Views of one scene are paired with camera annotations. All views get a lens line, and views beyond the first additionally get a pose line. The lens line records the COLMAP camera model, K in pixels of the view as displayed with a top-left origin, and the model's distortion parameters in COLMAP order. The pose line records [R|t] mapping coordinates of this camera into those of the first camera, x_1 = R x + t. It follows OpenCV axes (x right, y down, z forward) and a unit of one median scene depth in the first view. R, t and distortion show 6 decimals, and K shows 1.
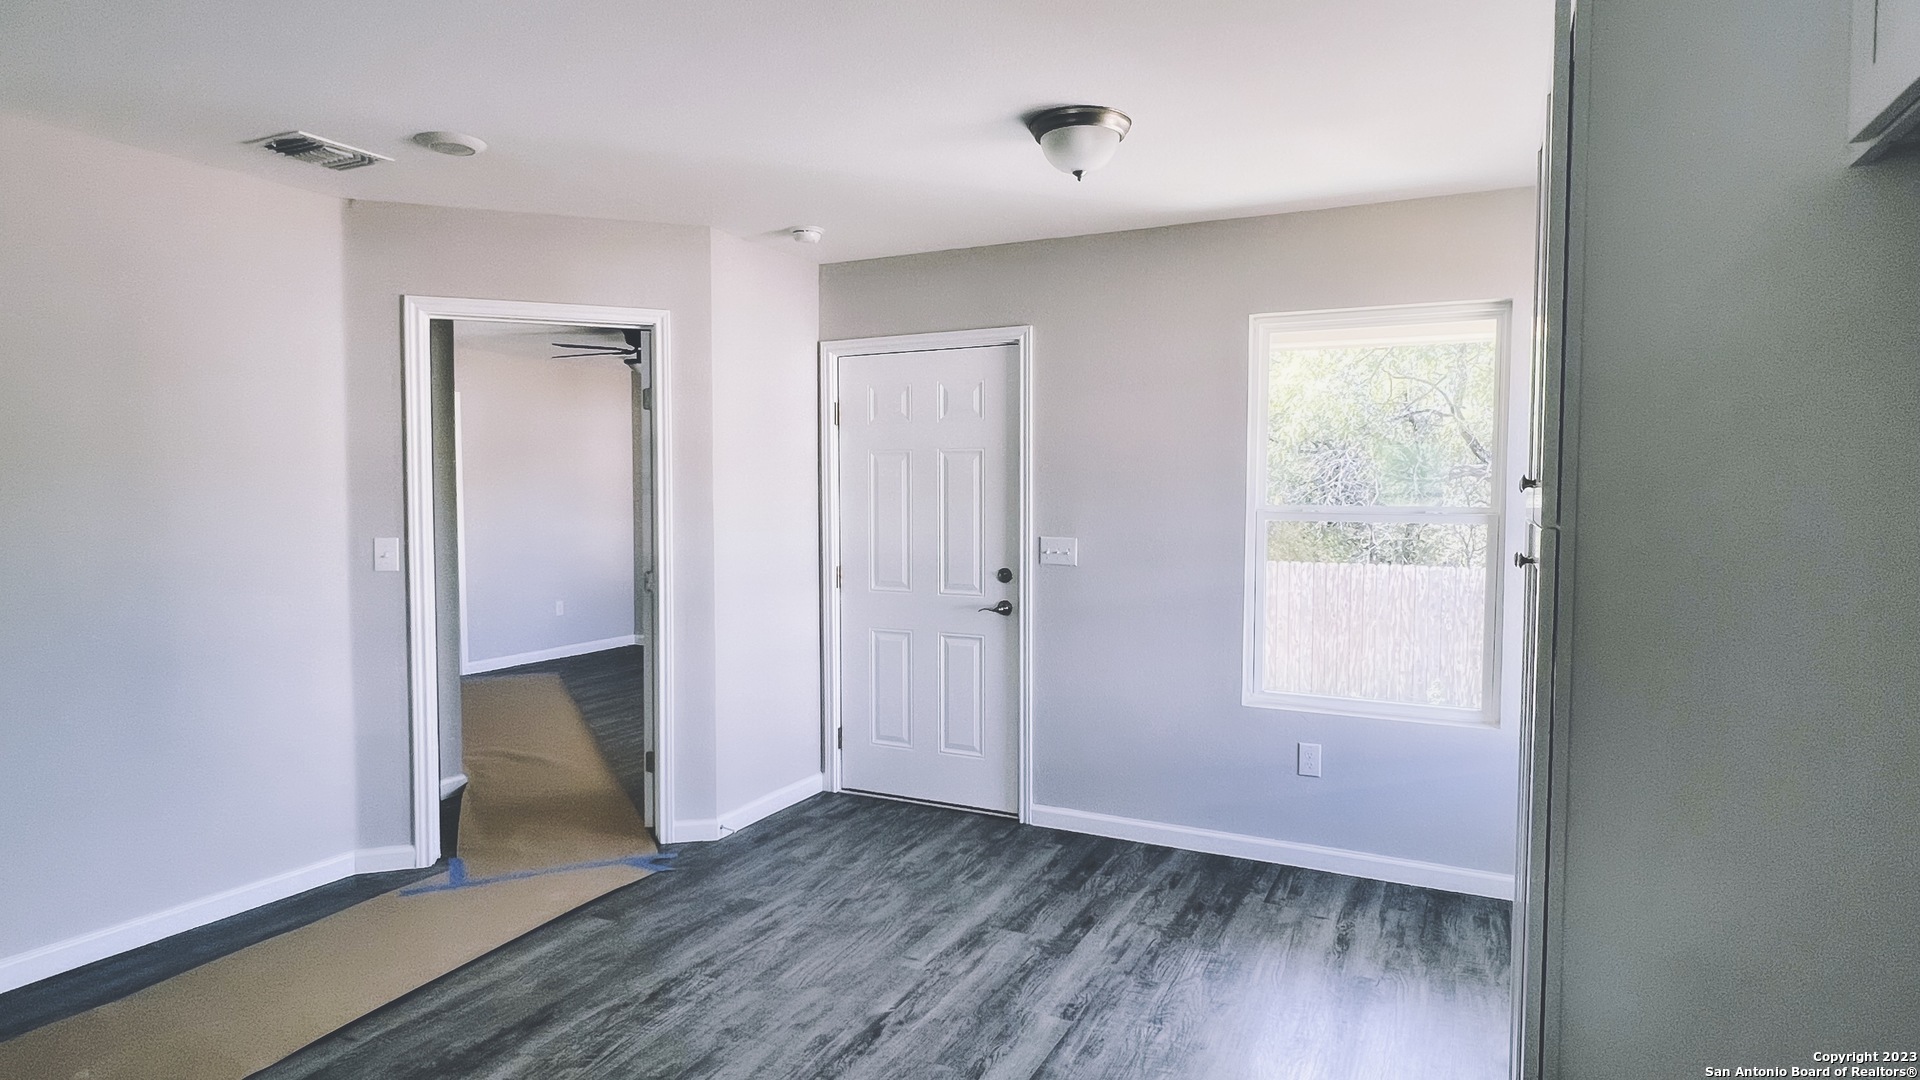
lens RADIAL K [[1070.1, 0, 951.5], [0, 1070.1, 567.0], [0, 0, 1]] dist [-0.003464, -0.000986]
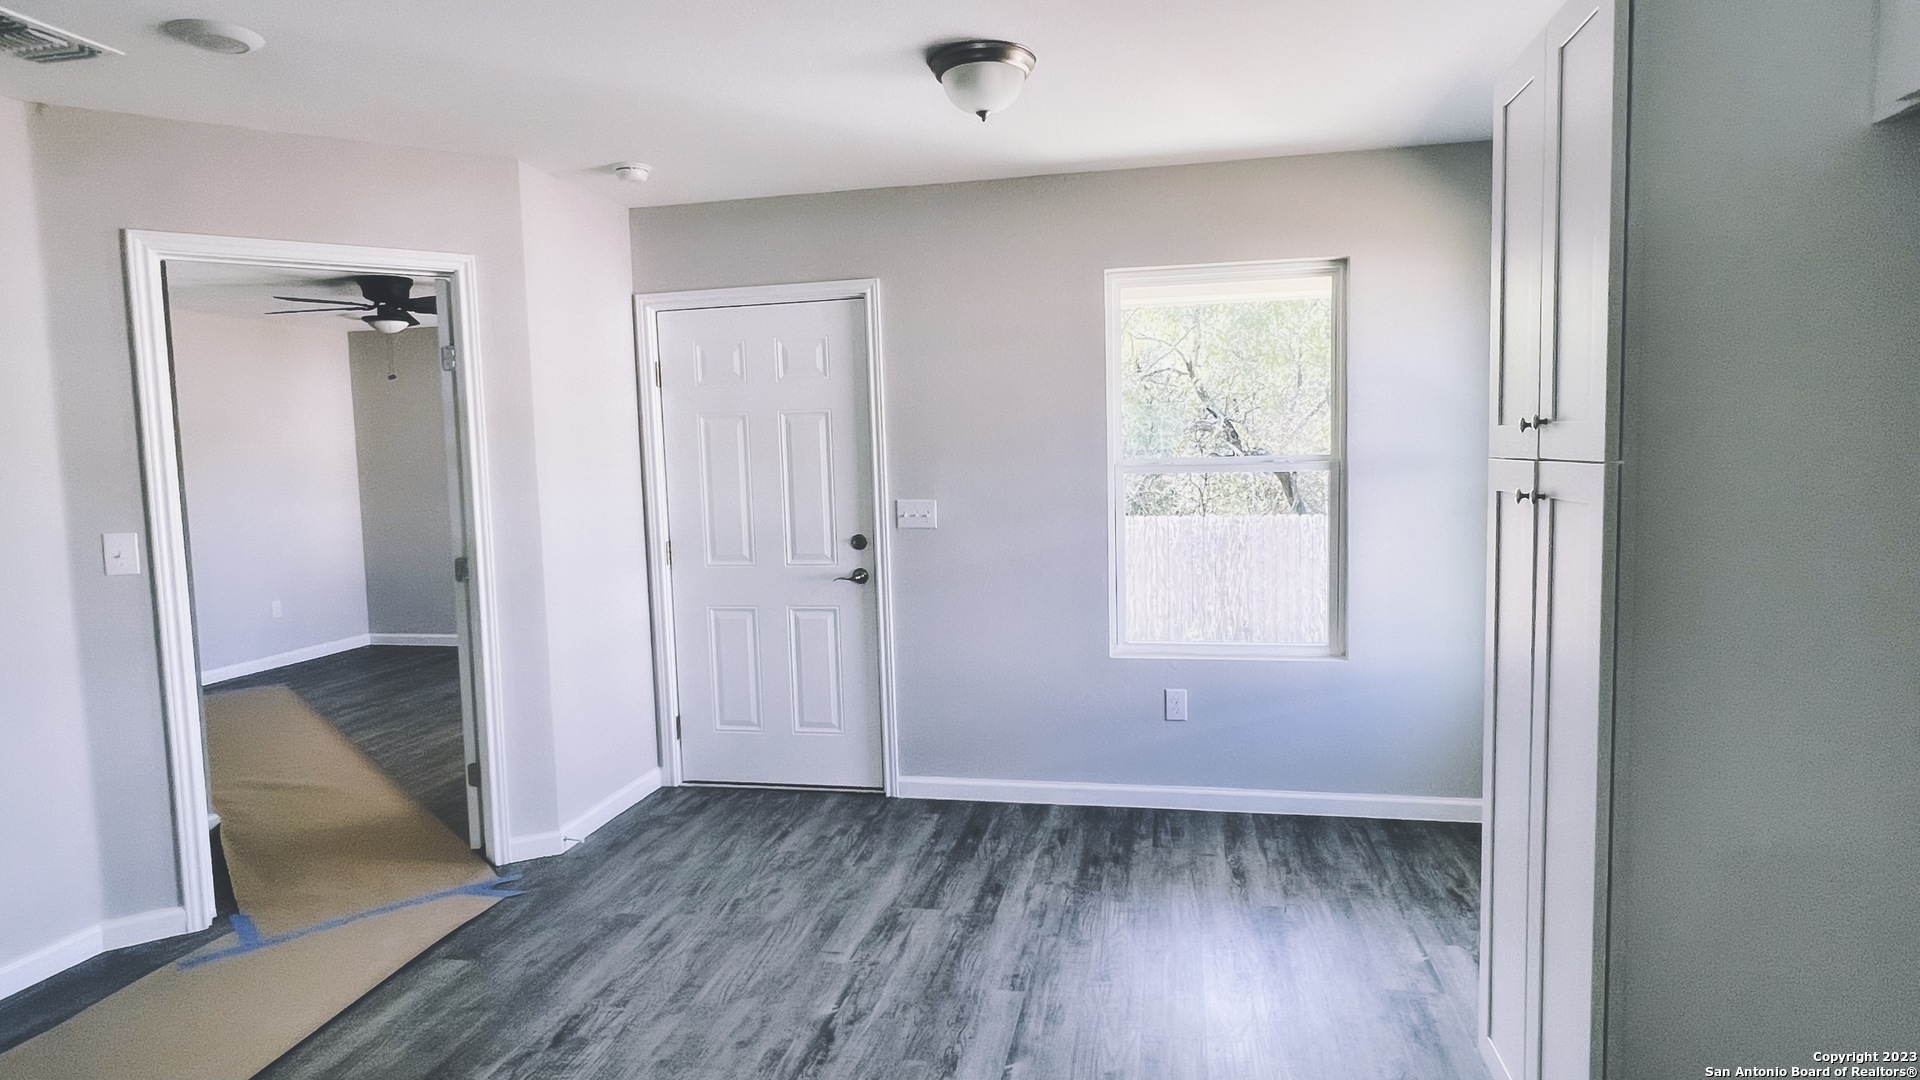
lens RADIAL K [[1070.1, 0, 944.3], [0, 1070.1, 566.8], [0, 0, 1]] dist [-0.003464, -0.000986]
pose [[0.964543, -0.056181, 0.257878, -0.139907], [0.048245, 0.998150, 0.037007, -0.002022], [-0.259480, -0.023253, 0.965469, 0.062706]]
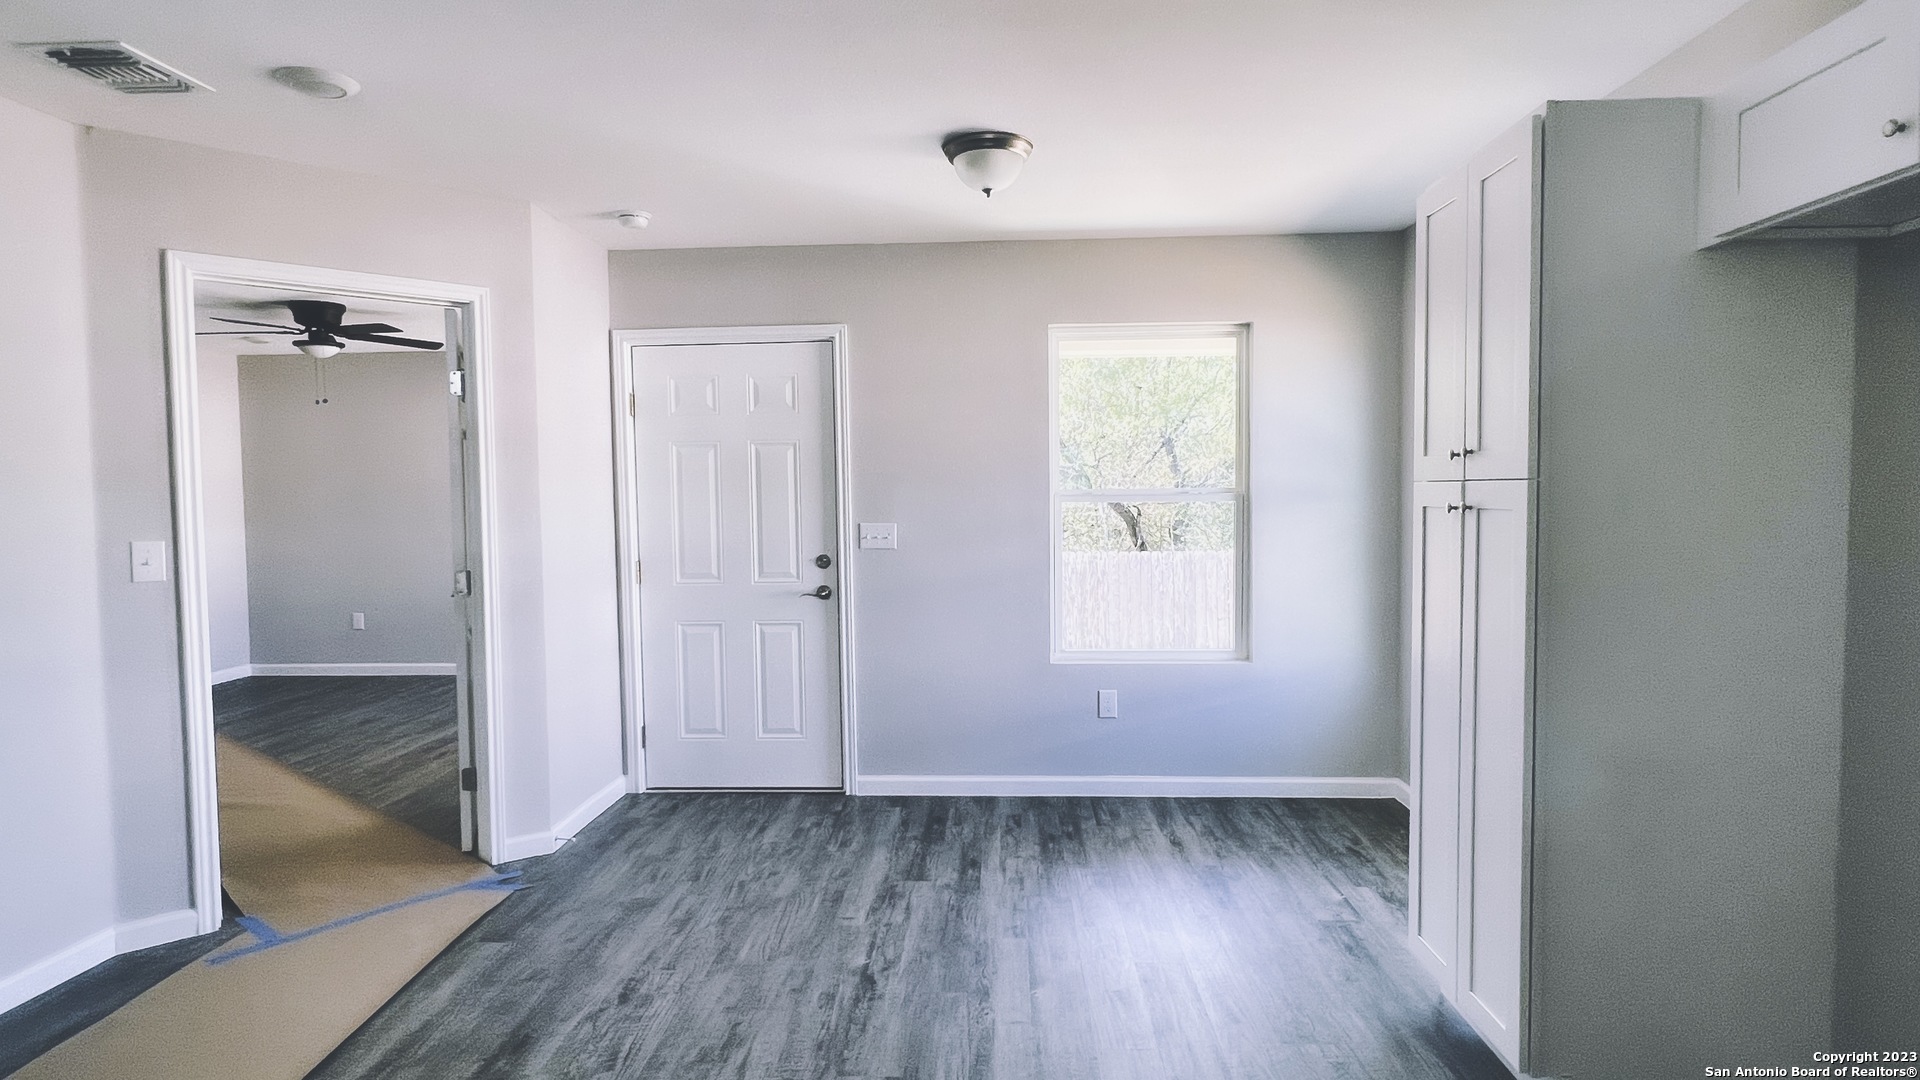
lens RADIAL K [[1070.1, 0, 927.0], [0, 1070.1, 574.7], [0, 0, 1]] dist [-0.003464, -0.000986]
pose [[0.913138, -0.044041, 0.405265, -0.318210], [0.044029, 0.998986, 0.009357, 0.017463], [-0.405266, 0.009299, 0.914151, -0.000482]]
